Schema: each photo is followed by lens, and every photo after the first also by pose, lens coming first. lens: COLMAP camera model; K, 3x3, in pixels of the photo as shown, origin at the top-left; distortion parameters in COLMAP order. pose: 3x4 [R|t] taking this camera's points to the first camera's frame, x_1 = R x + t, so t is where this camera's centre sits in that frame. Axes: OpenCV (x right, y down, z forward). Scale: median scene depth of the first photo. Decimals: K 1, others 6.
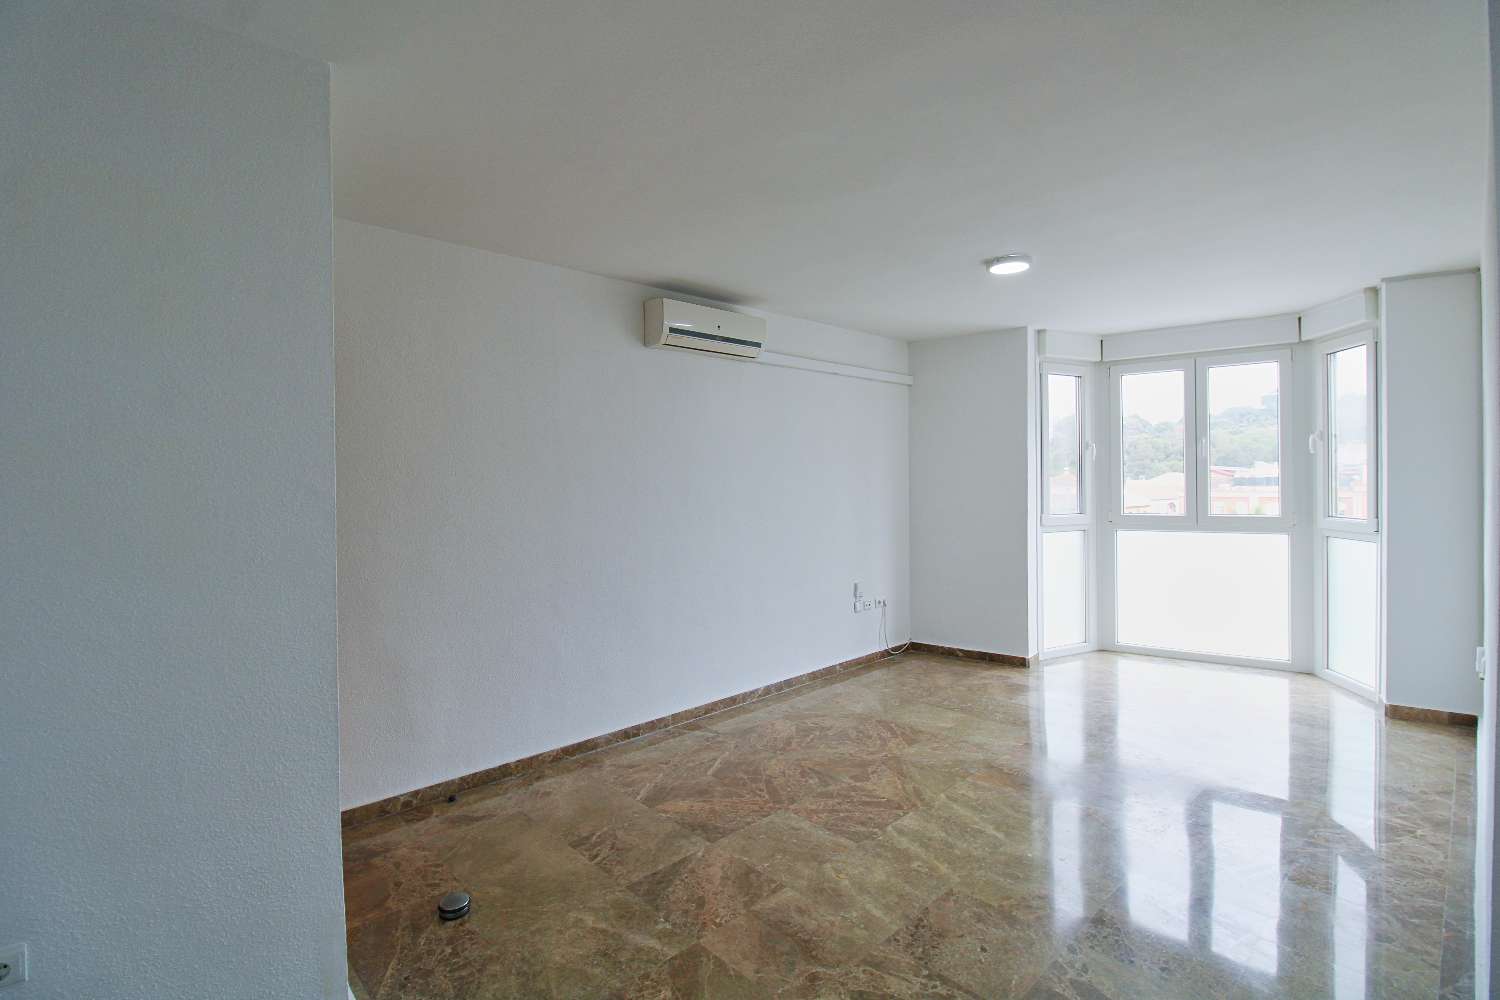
lens RADIAL K [[696.0, 0, 747.4], [0, 696.0, 482.2], [0, 0, 1]] dist [-0.000044, -0.013604]
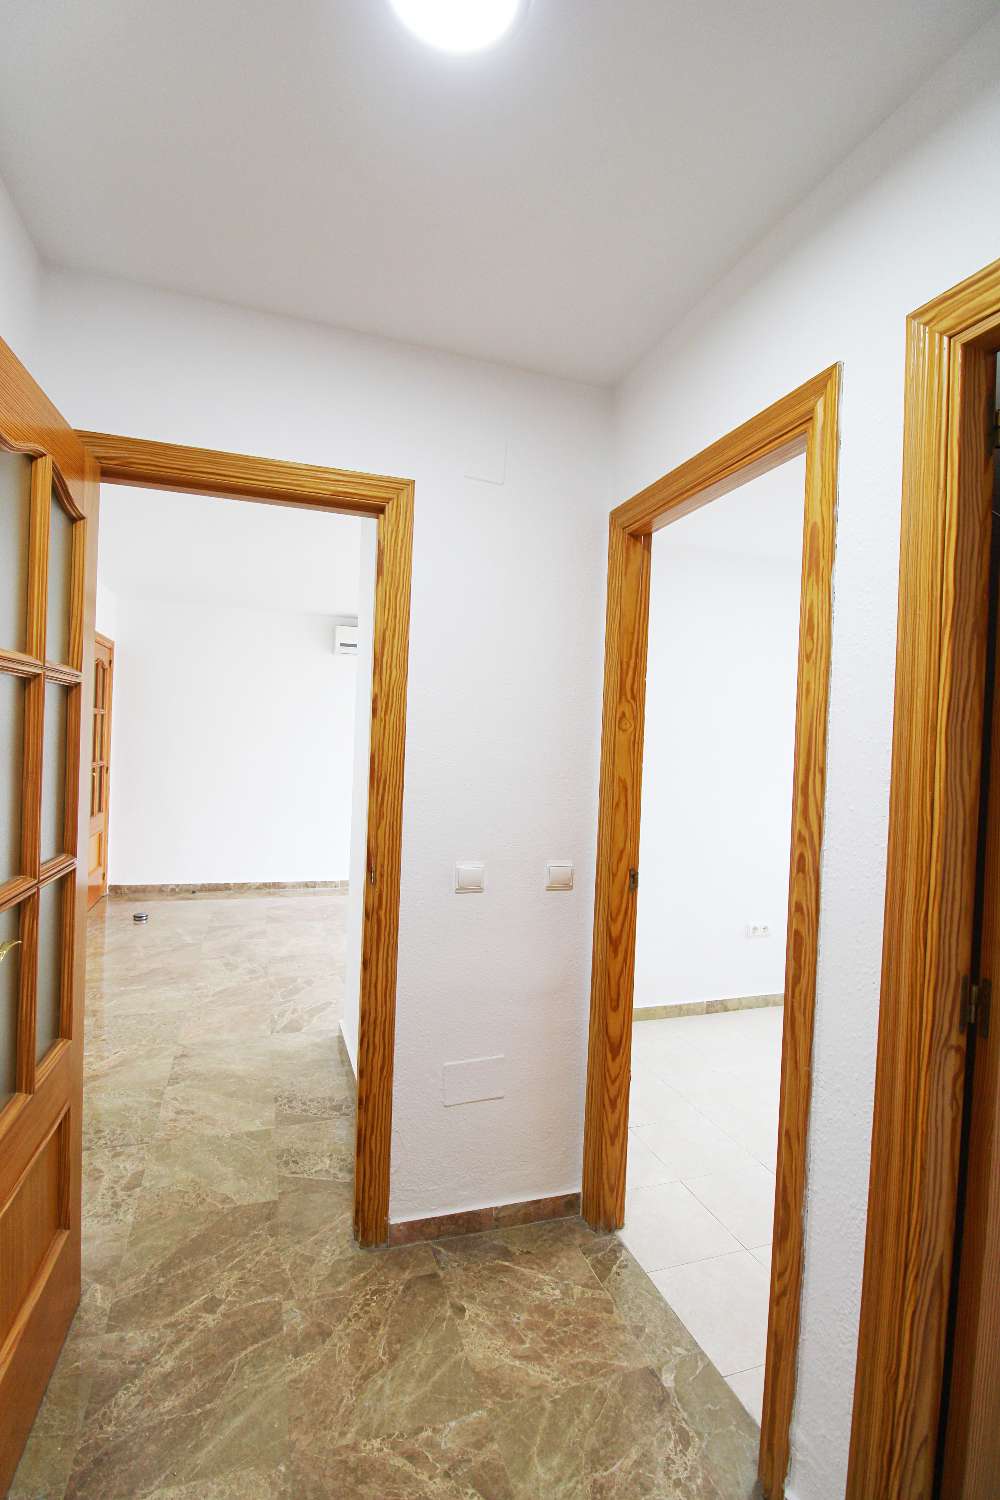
lens RADIAL K [[696.0, 0, 488.5], [0, 696.0, 748.2], [0, 0, 1]] dist [-0.000044, -0.013604]
pose [[0.902677, 0.053404, -0.426993, 1.262816], [-0.053673, 0.998493, 0.011415, -0.015629], [0.426959, 0.012613, 0.904183, -0.464506]]
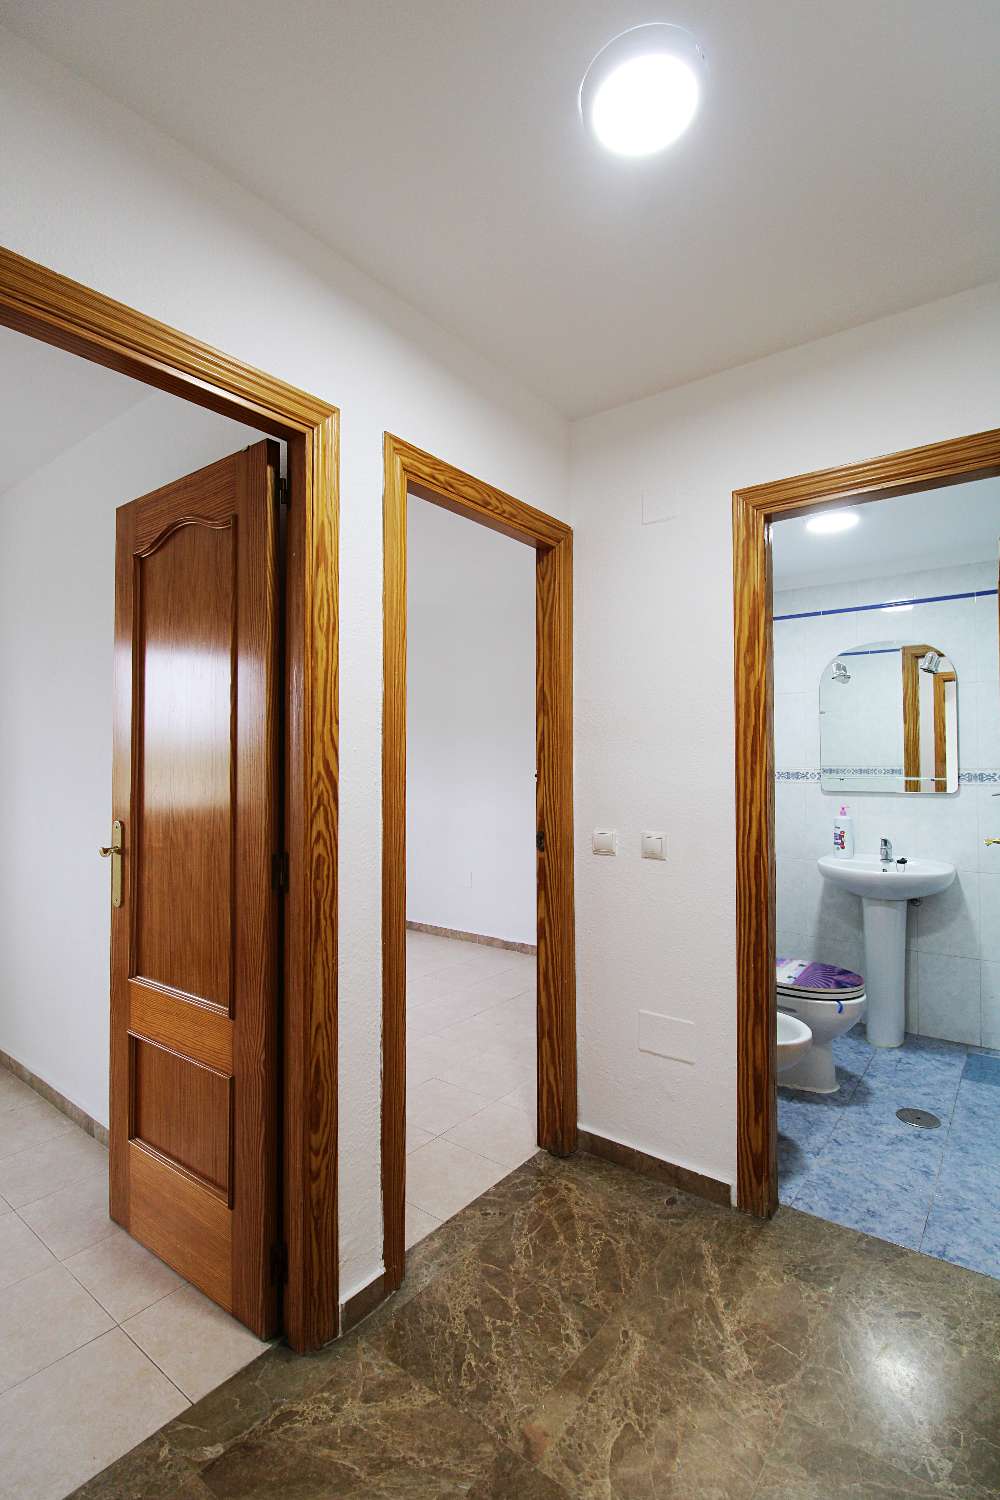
lens RADIAL K [[696.0, 0, 488.5], [0, 696.0, 748.2], [0, 0, 1]] dist [-0.000044, -0.013604]
pose [[-0.141954, 0.037478, 0.989164, 0.670445], [0.011803, 0.999276, -0.036168, 0.037909], [-0.989803, 0.006541, -0.142294, -0.004285]]
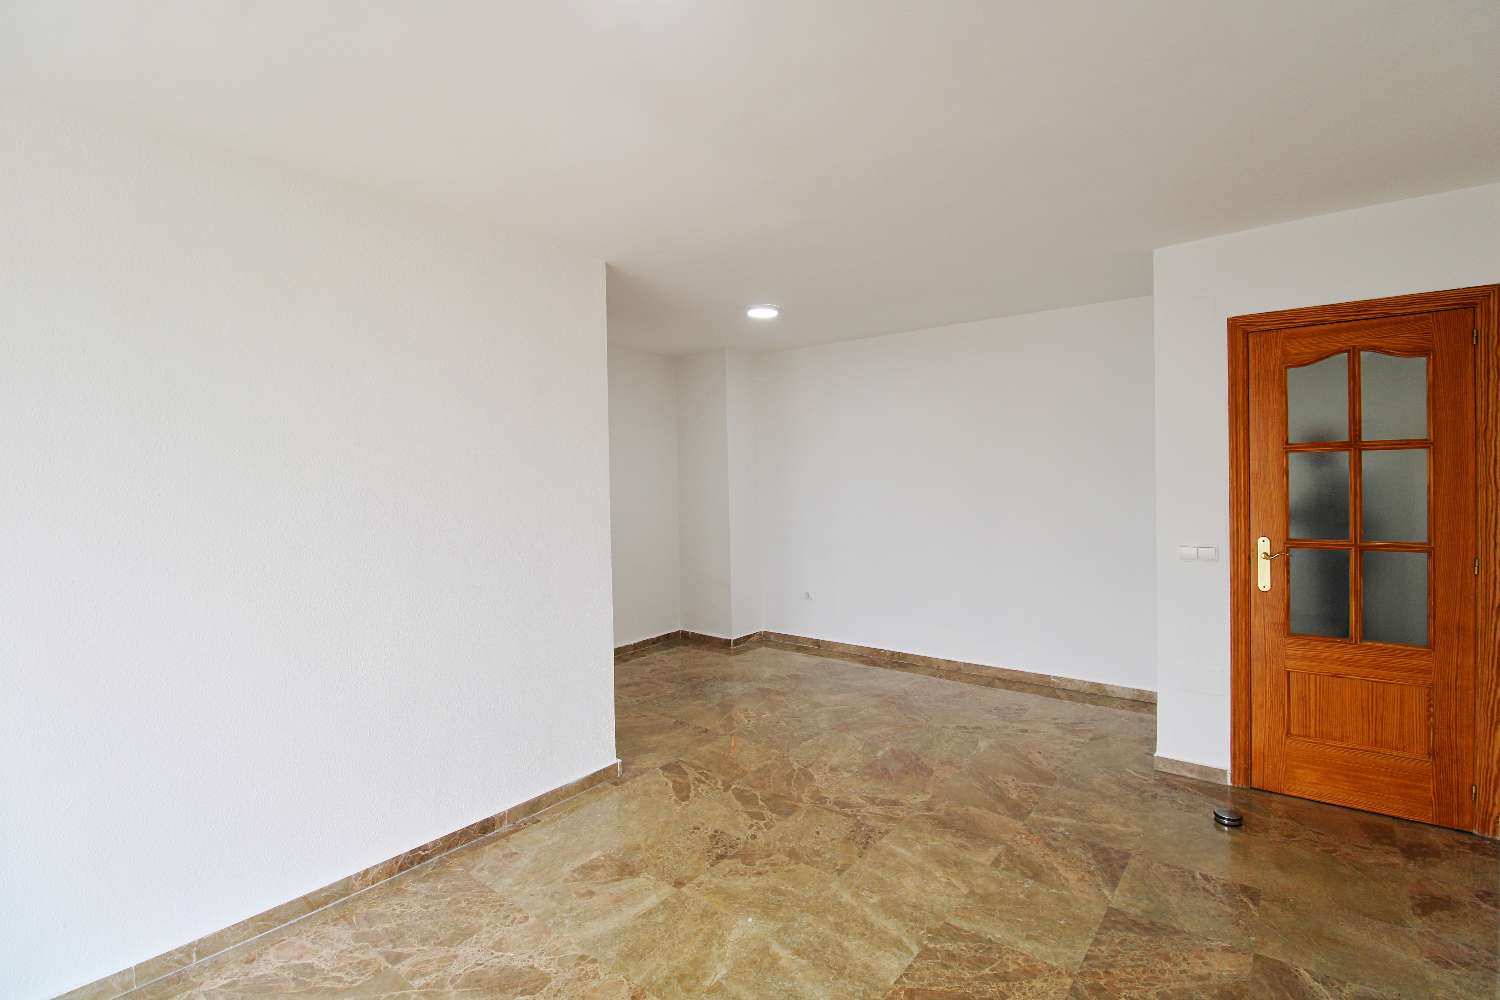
lens RADIAL K [[696.0, 0, 747.4], [0, 696.0, 482.2], [0, 0, 1]] dist [-0.000044, -0.013604]
pose [[-0.991090, 0.032631, -0.129132, 0.473210], [0.030207, 0.999330, 0.020686, -0.033611], [0.129720, 0.016601, -0.991412, 1.742147]]
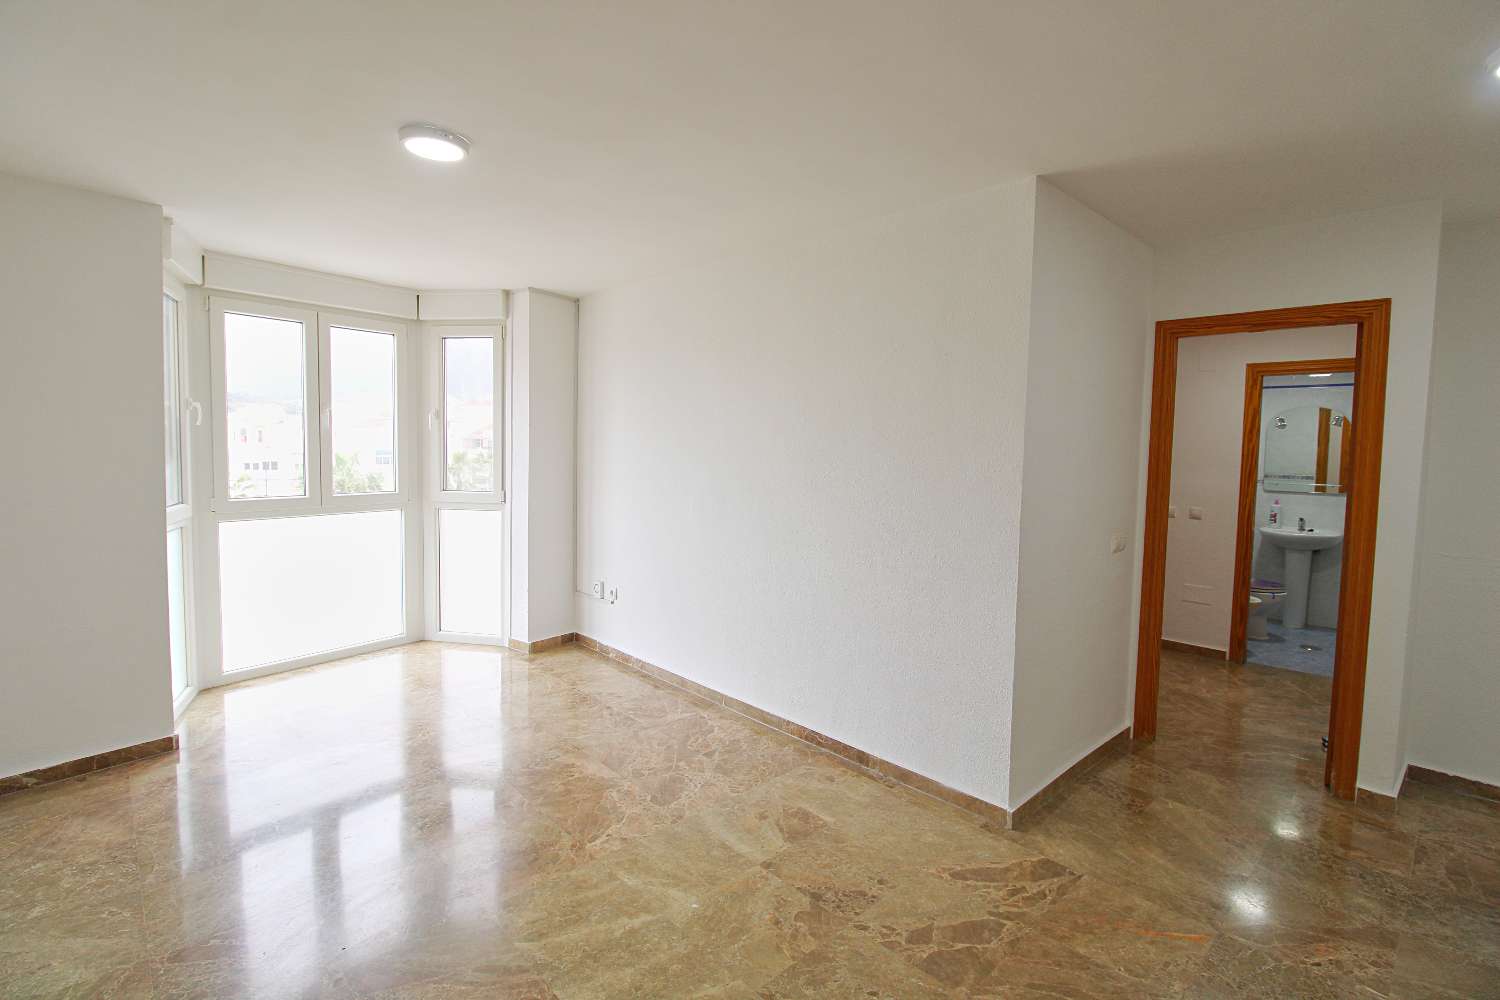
lens RADIAL K [[696.0, 0, 747.4], [0, 696.0, 482.2], [0, 0, 1]] dist [-0.000044, -0.013604]
pose [[0.003804, -0.039661, 0.999206, -0.401096], [-0.011268, 0.999148, 0.039702, -0.019225], [-0.999929, -0.011410, 0.003354, 0.877084]]
